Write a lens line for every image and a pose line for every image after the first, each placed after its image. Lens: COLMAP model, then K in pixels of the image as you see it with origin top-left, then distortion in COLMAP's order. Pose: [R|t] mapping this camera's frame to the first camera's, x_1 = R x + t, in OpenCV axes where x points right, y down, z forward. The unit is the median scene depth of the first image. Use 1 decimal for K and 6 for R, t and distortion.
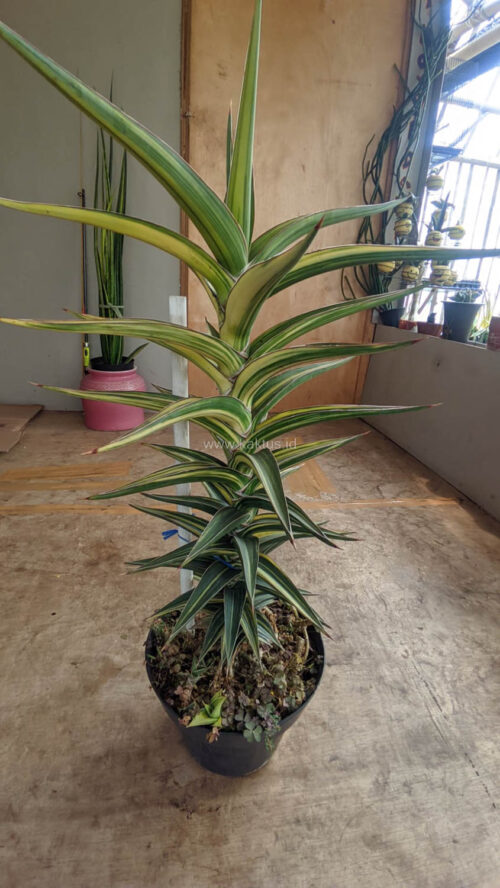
lens RADIAL K [[383.8, 0, 236.6], [0, 383.8, 453.2], [0, 0, 1]] dist [-0.010448, -0.016118]
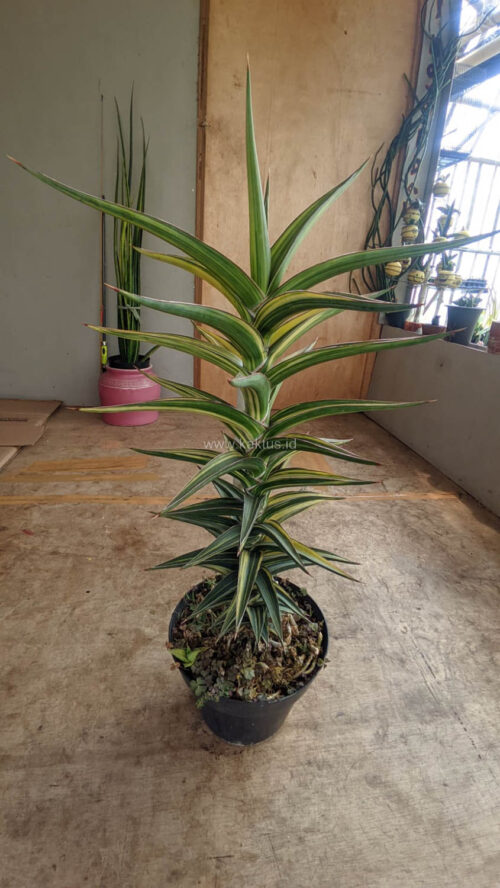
lens RADIAL K [[383.8, 0, 236.6], [0, 383.8, 453.2], [0, 0, 1]] dist [-0.010448, -0.016118]
pose [[0.999893, 0.008741, -0.011731, -0.036751], [-0.008569, 0.999857, 0.014611, -0.003772], [0.011857, -0.014509, 0.999824, -0.107219]]
